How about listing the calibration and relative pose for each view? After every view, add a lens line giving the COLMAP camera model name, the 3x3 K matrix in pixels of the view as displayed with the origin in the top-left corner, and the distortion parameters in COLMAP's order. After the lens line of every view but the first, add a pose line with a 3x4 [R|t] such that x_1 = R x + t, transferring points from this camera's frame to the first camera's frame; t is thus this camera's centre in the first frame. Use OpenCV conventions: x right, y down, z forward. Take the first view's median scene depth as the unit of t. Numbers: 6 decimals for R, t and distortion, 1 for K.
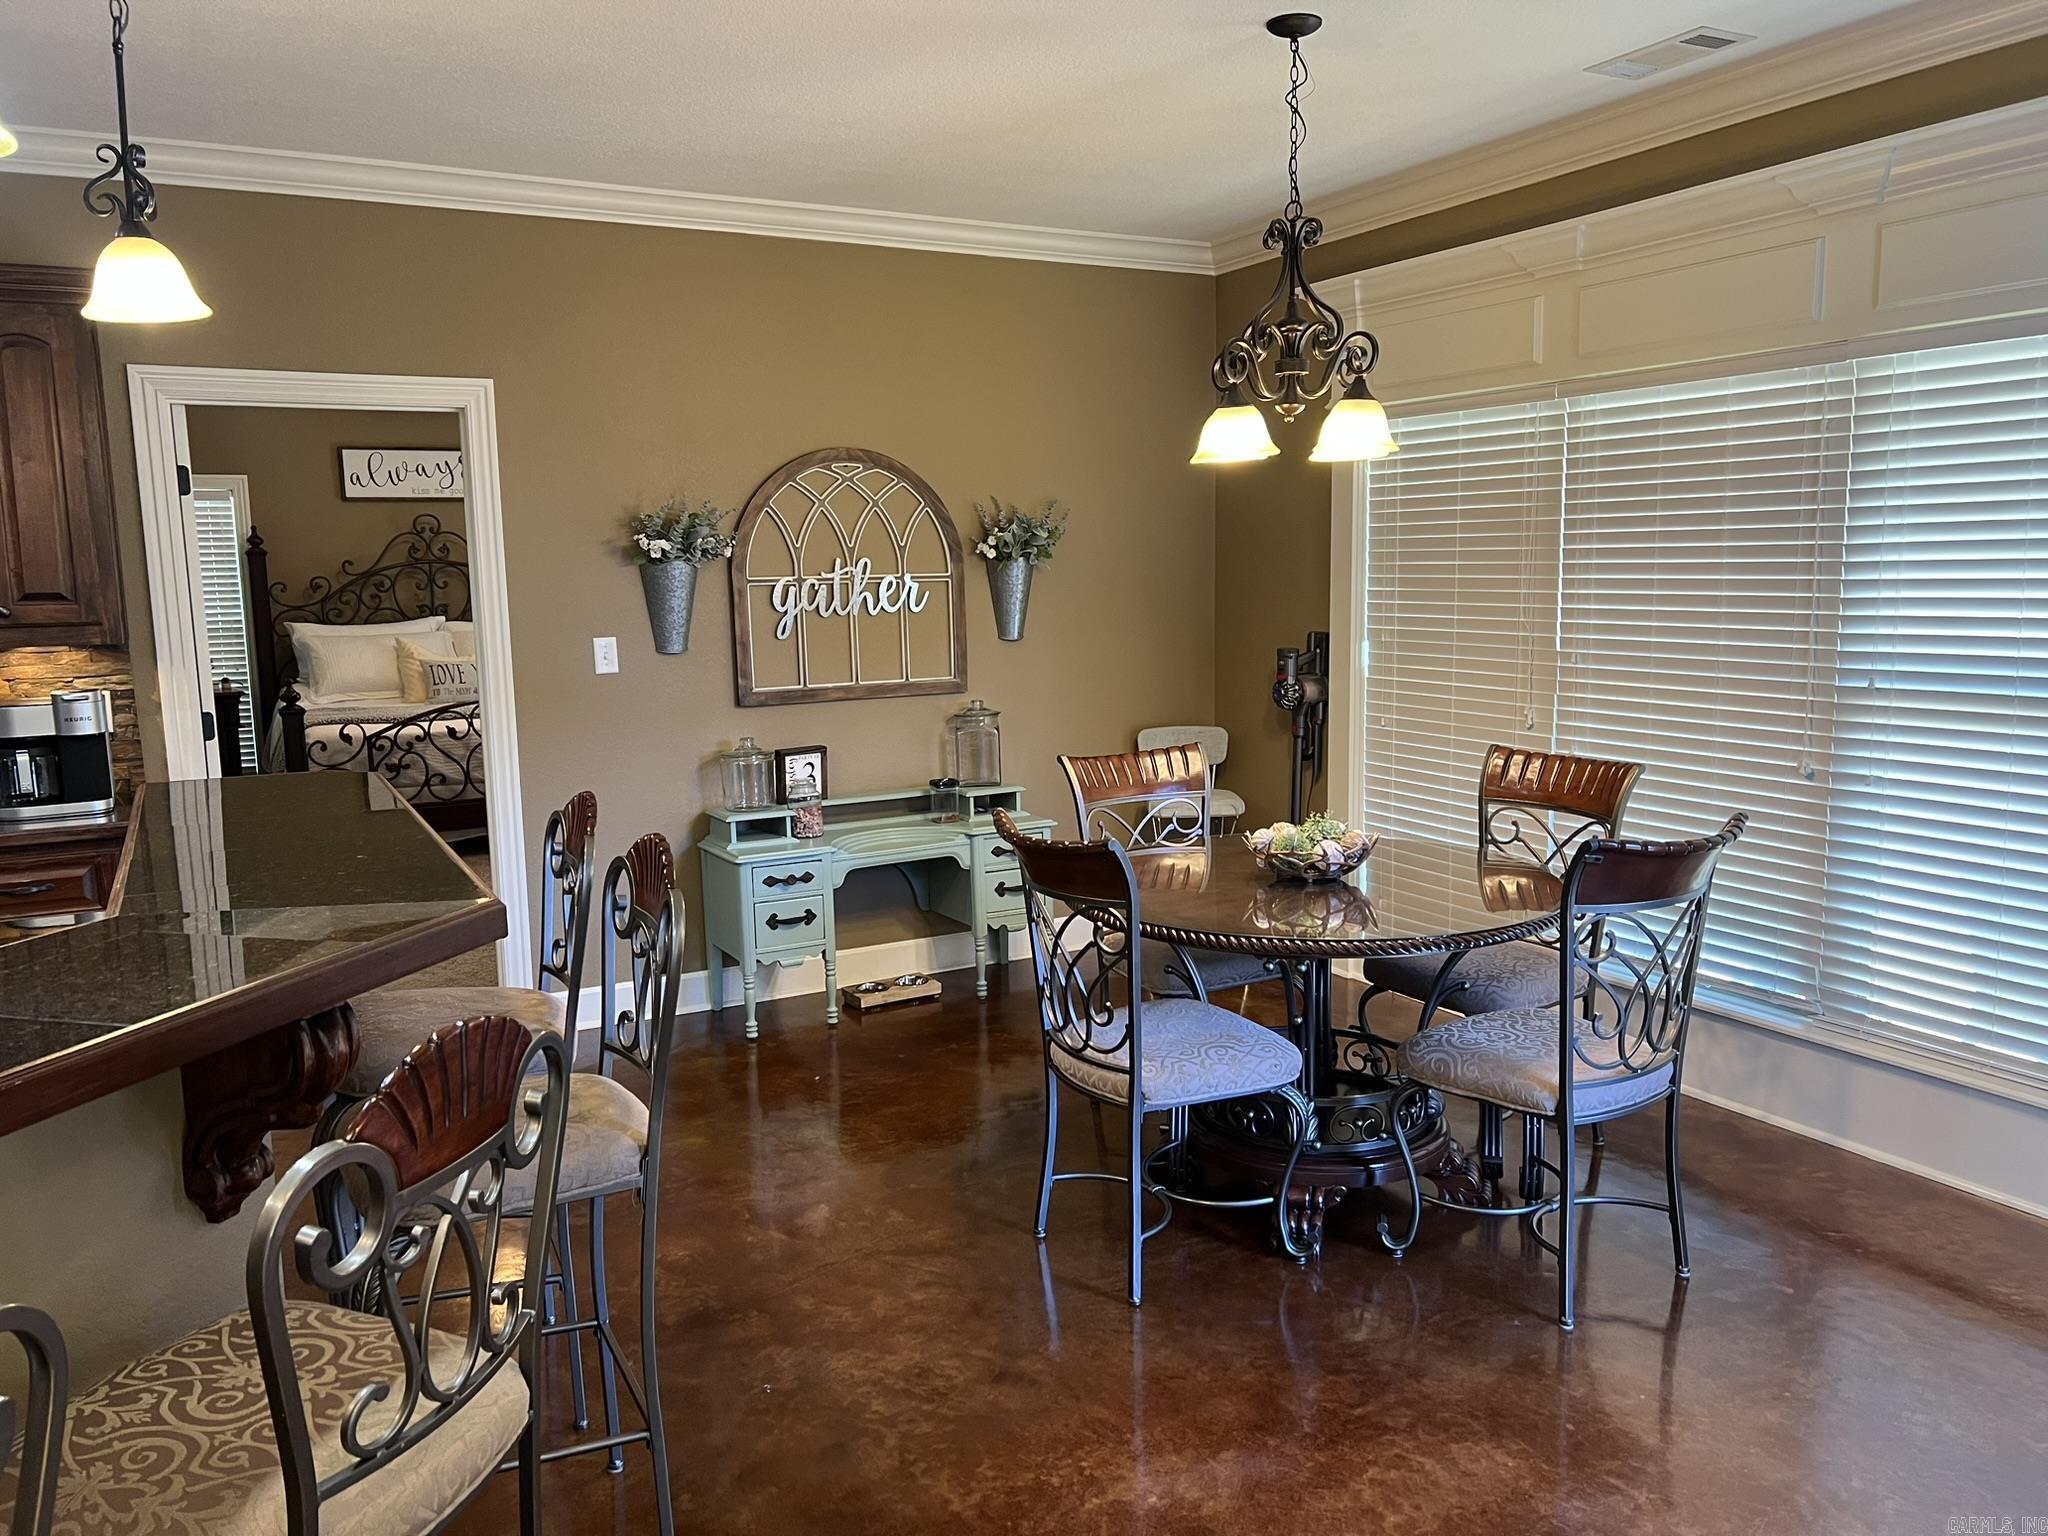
lens RADIAL K [[1539.3, 0, 1032.4], [0, 1539.3, 780.3], [0, 0, 1]] dist [0.059827, -0.068851]
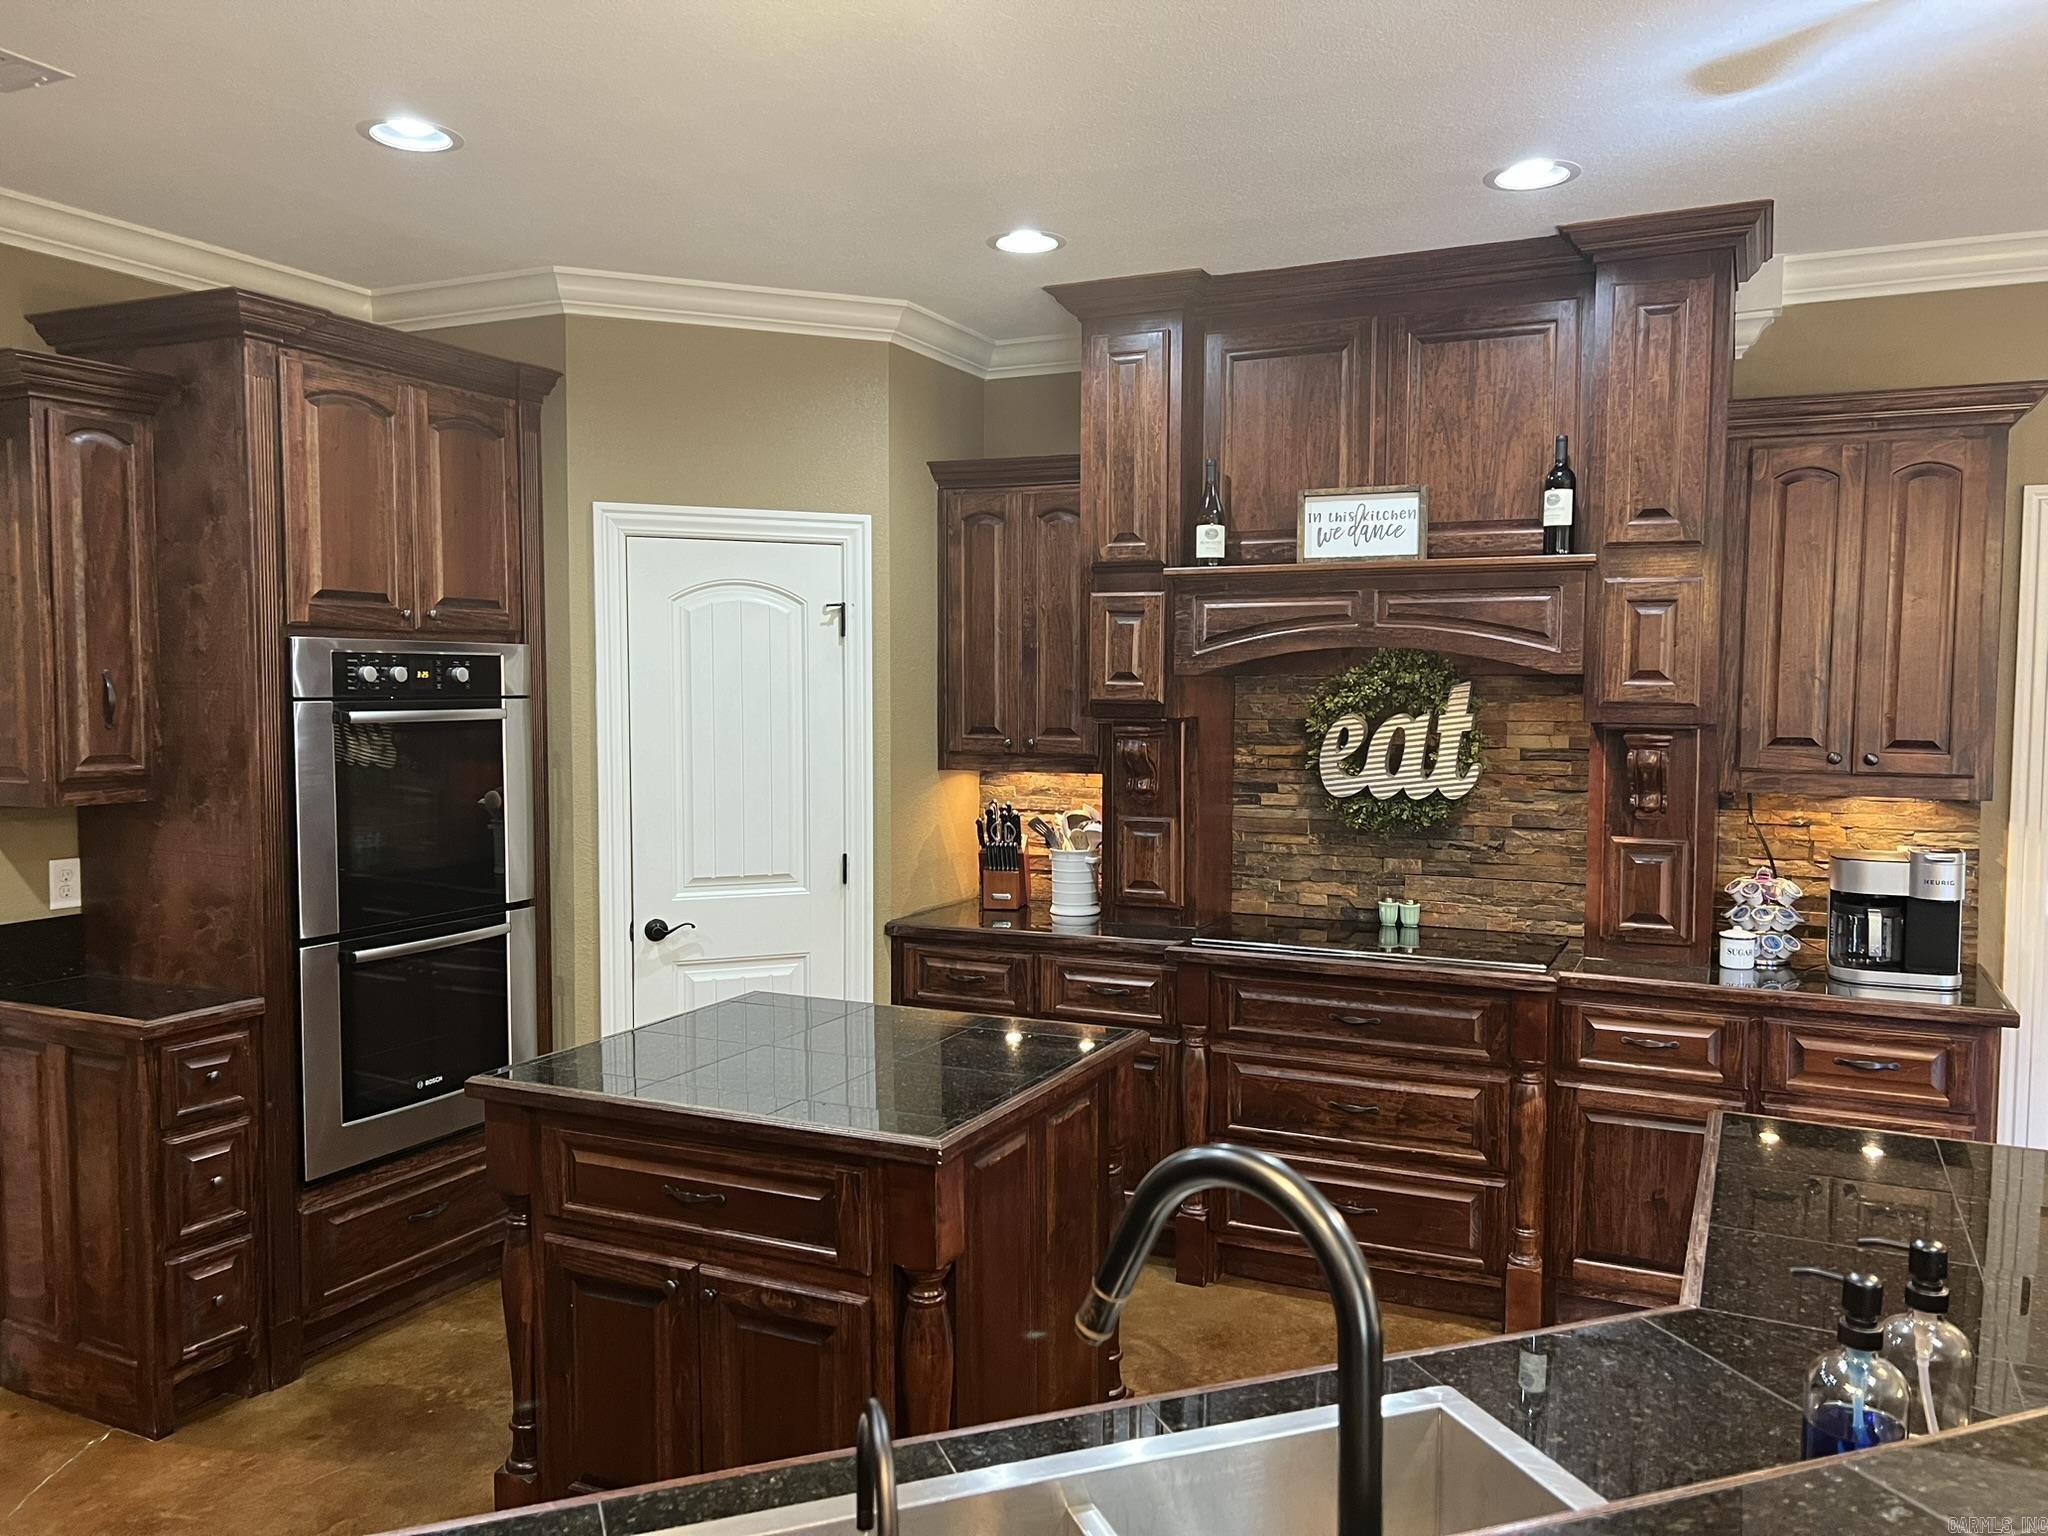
lens RADIAL K [[1539.3, 0, 1028.8], [0, 1539.3, 777.3], [0, 0, 1]] dist [0.059827, -0.068851]
pose [[0.587702, 0.071246, -0.805935, -0.185751], [-0.131579, 0.991271, -0.008319, -0.020981], [0.798307, 0.110933, 0.591946, 0.043702]]
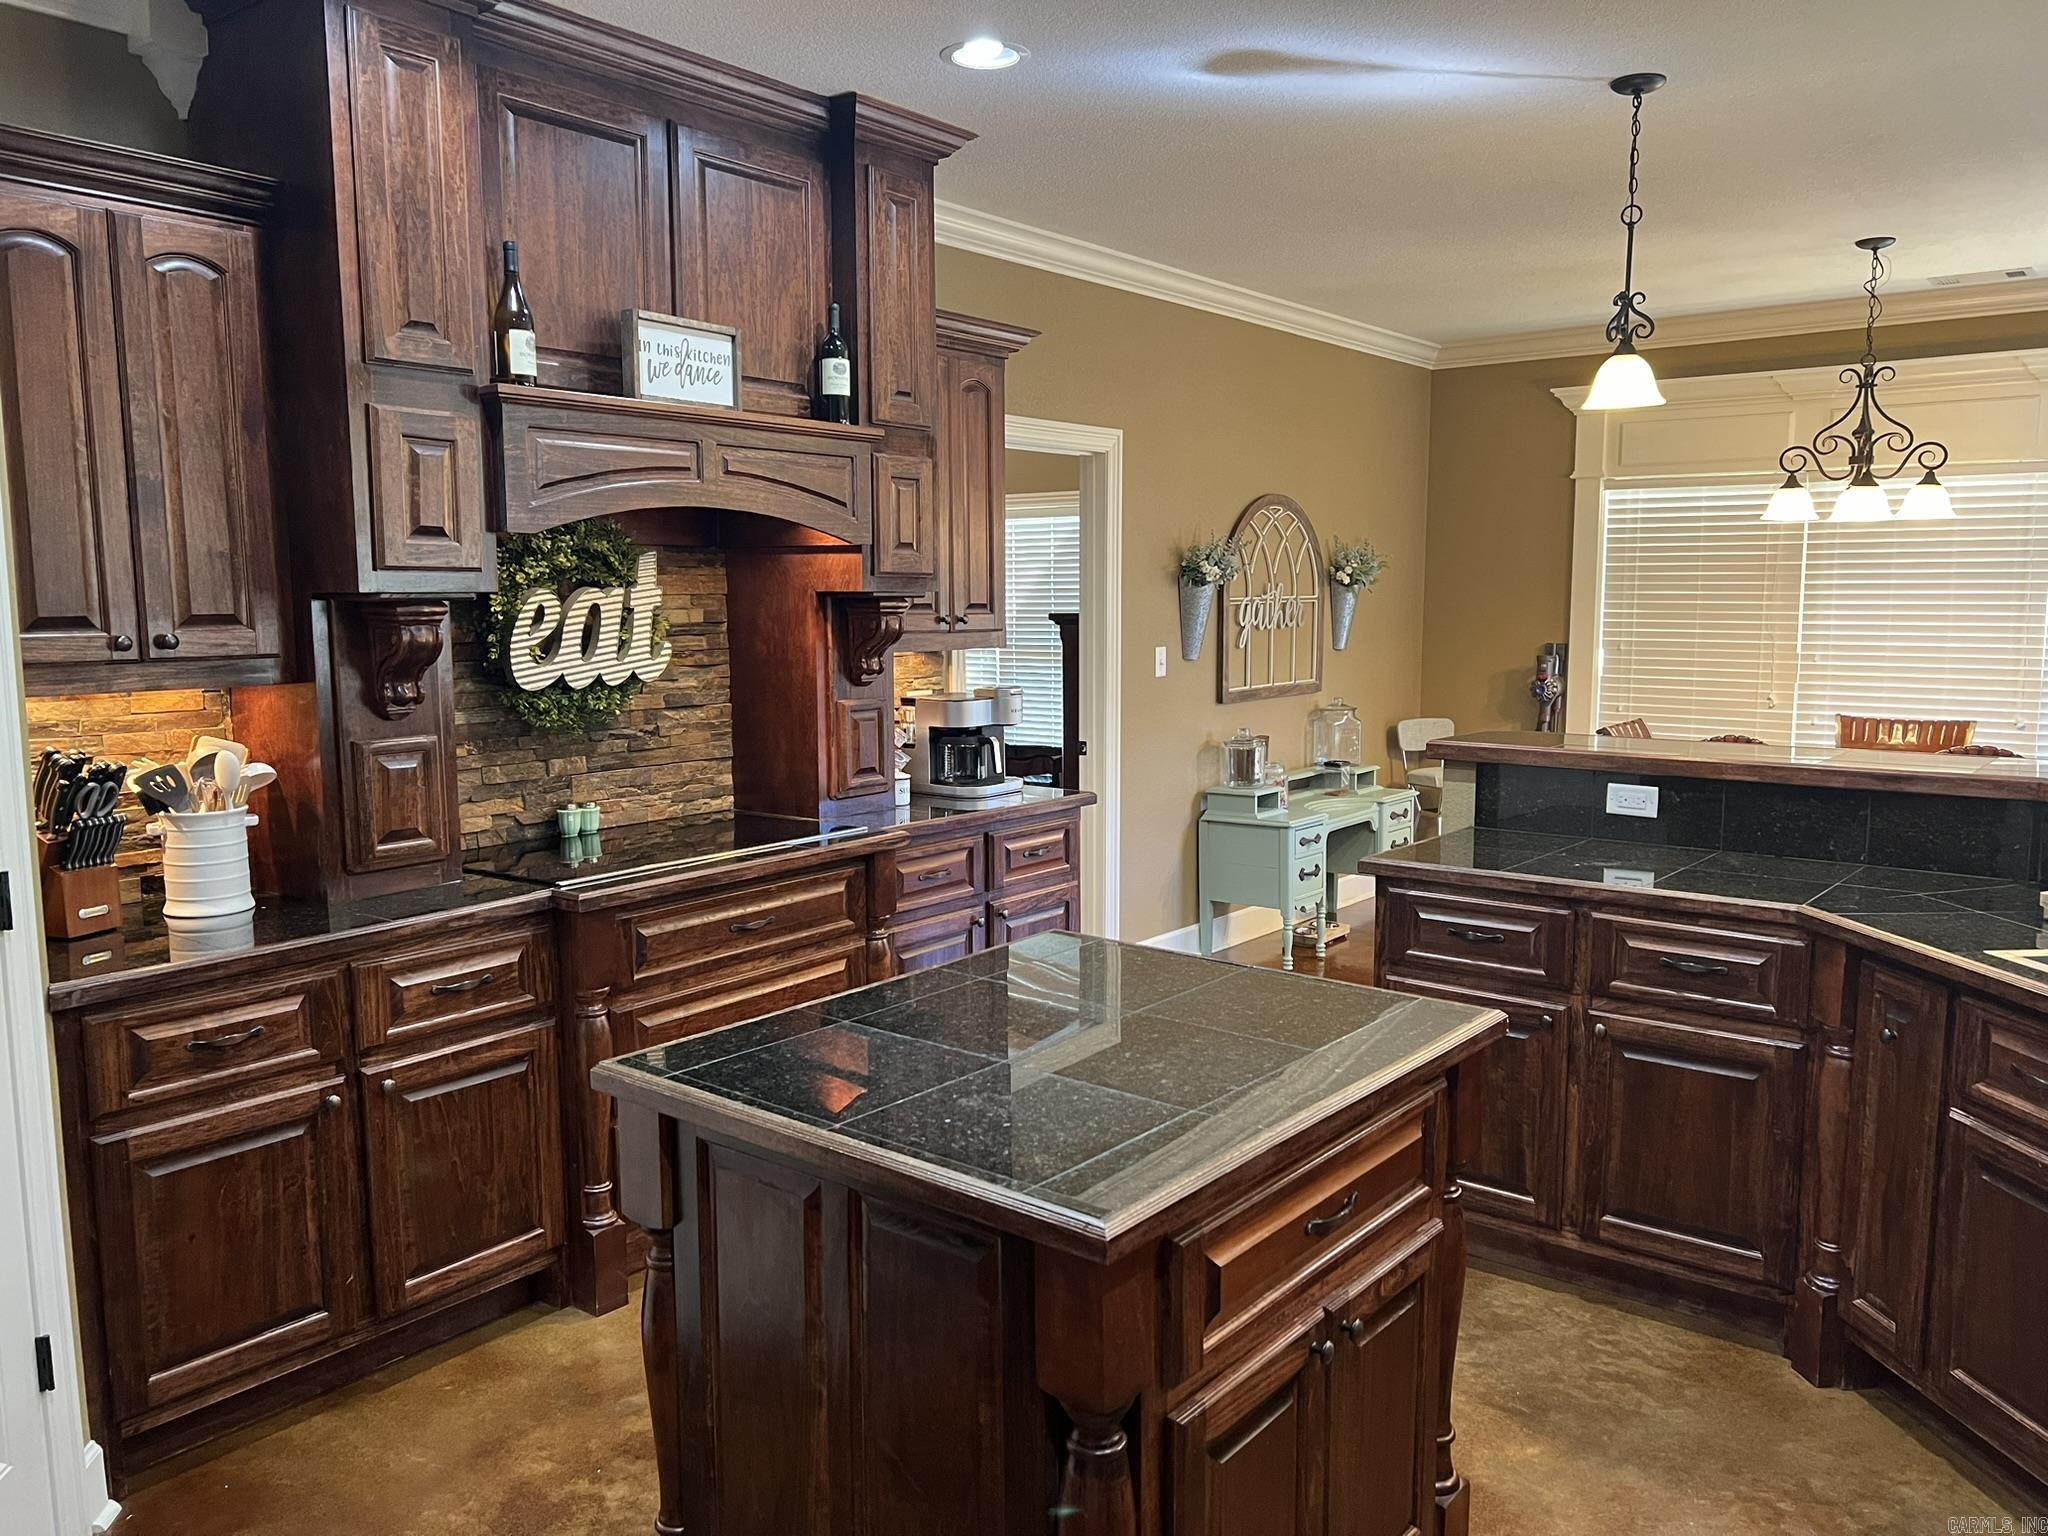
lens RADIAL K [[1539.3, 0, 1023.9], [0, 1539.3, 769.5], [0, 0, 1]] dist [0.059827, -0.068851]
pose [[0.918845, -0.030641, 0.393428, -0.969228], [0.042665, 0.998850, -0.021851, 0.028416], [-0.392307, 0.036864, 0.919096, -0.060287]]
